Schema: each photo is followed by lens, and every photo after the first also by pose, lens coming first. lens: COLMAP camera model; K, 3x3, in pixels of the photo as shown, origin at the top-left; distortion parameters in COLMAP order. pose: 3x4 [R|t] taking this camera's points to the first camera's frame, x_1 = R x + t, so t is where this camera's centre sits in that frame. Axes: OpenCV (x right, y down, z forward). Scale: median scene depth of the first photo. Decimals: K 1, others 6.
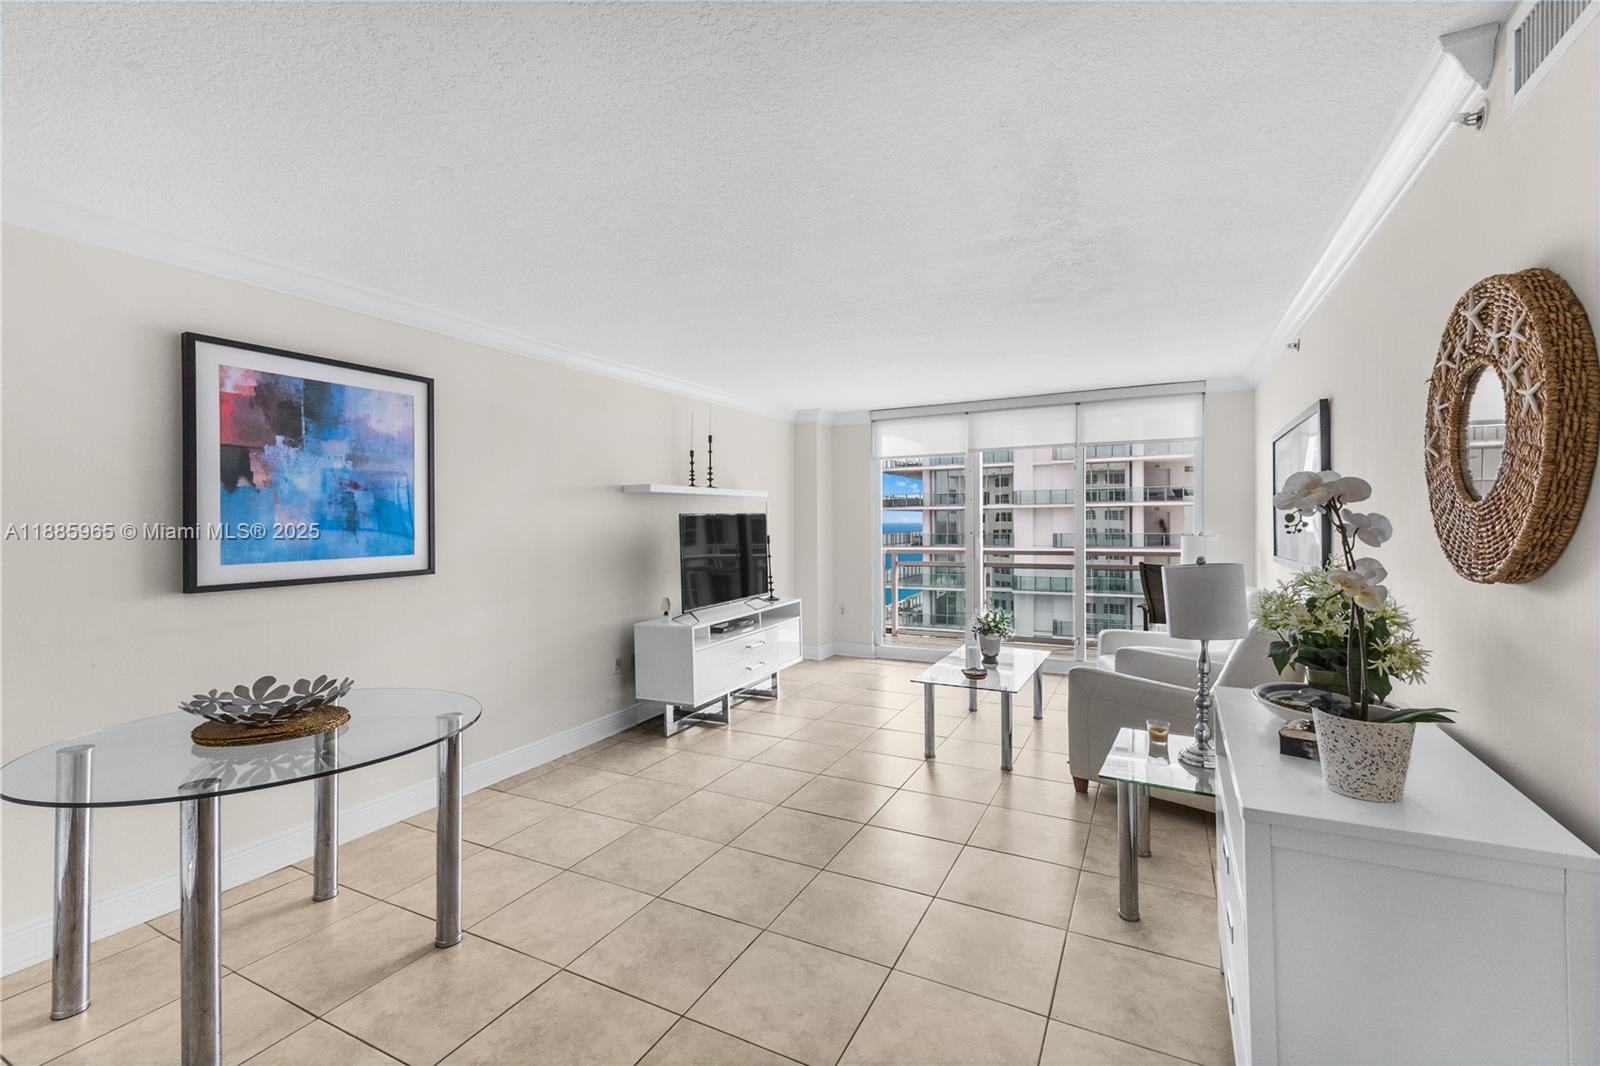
lens RADIAL K [[699.0, 0, 799.1], [0, 699.0, 520.0], [0, 0, 1]] dist [0.012571, -0.004380]
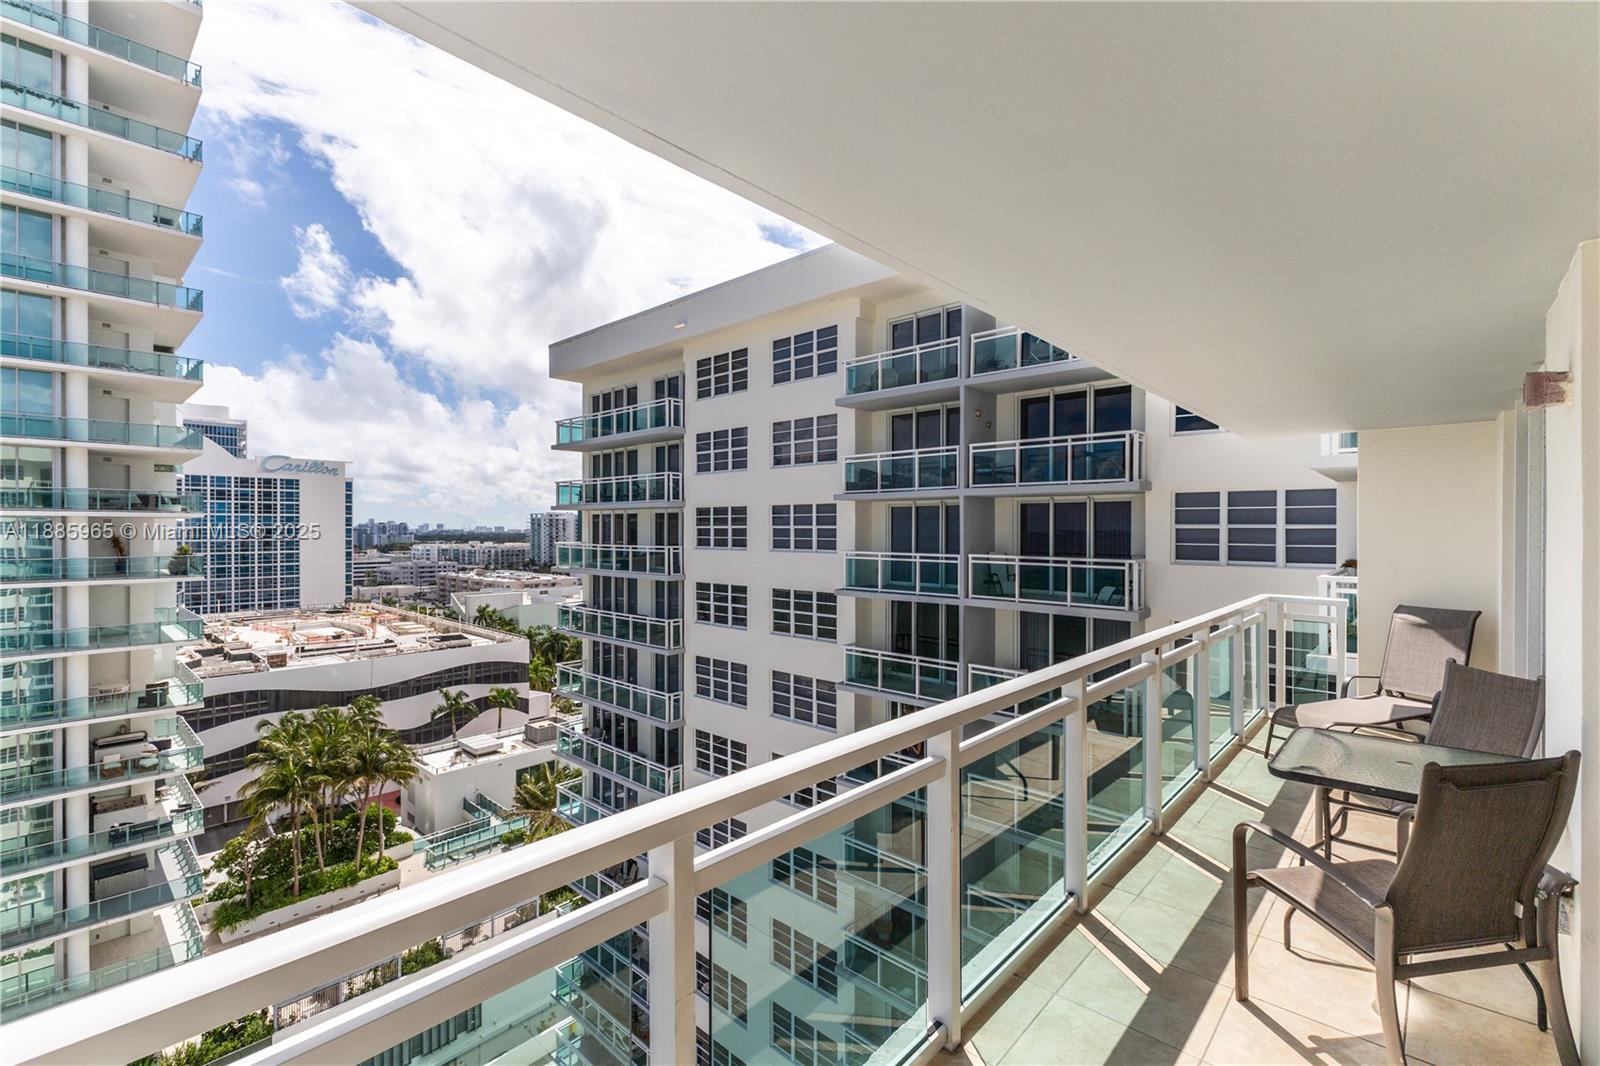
lens RADIAL K [[699.0, 0, 795.5], [0, 699.0, 532.2], [0, 0, 1]] dist [0.012571, -0.004380]
pose [[0.264108, 0.007218, 0.964466, 0.172511], [-0.006017, 0.999965, -0.005836, -0.044866], [-0.964474, -0.004262, 0.264142, 1.383265]]
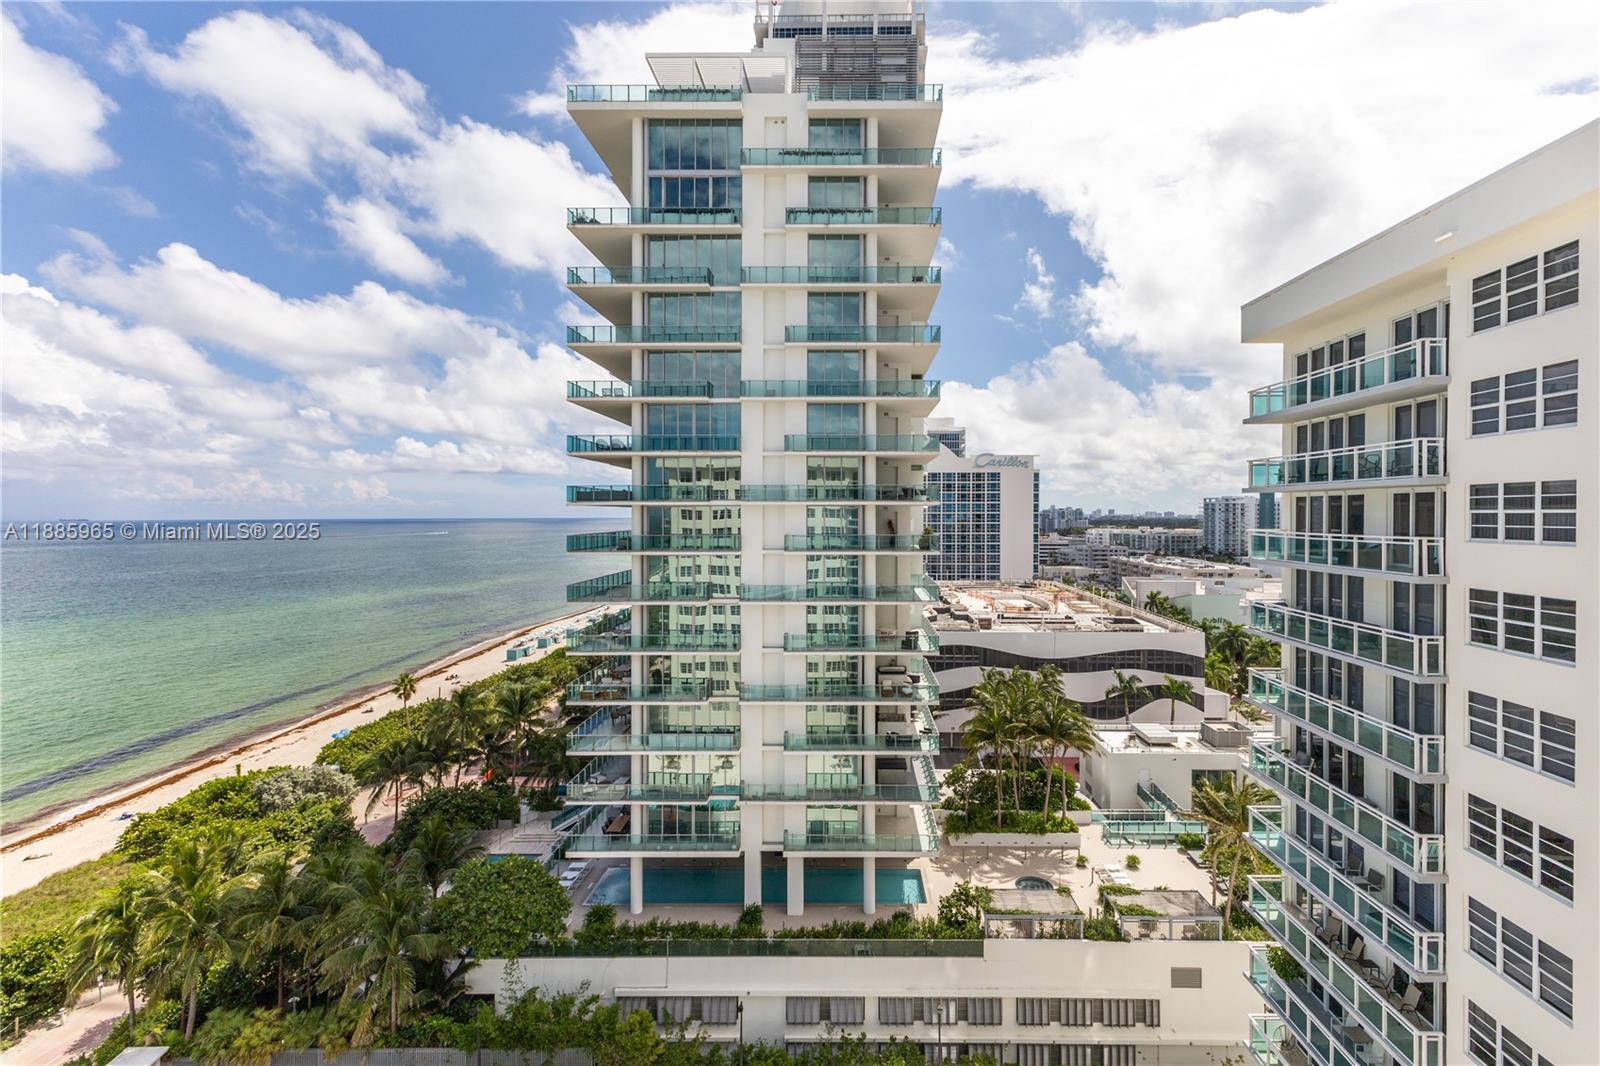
lens RADIAL K [[699.0, 0, 845.2], [0, 699.0, 527.9], [0, 0, 1]] dist [0.012571, -0.004380]
pose [[0.890107, 0.003407, 0.455738, 0.290601], [-0.012451, 0.999781, 0.016844, -0.044062], [-0.455581, -0.020668, 0.889955, 1.602411]]
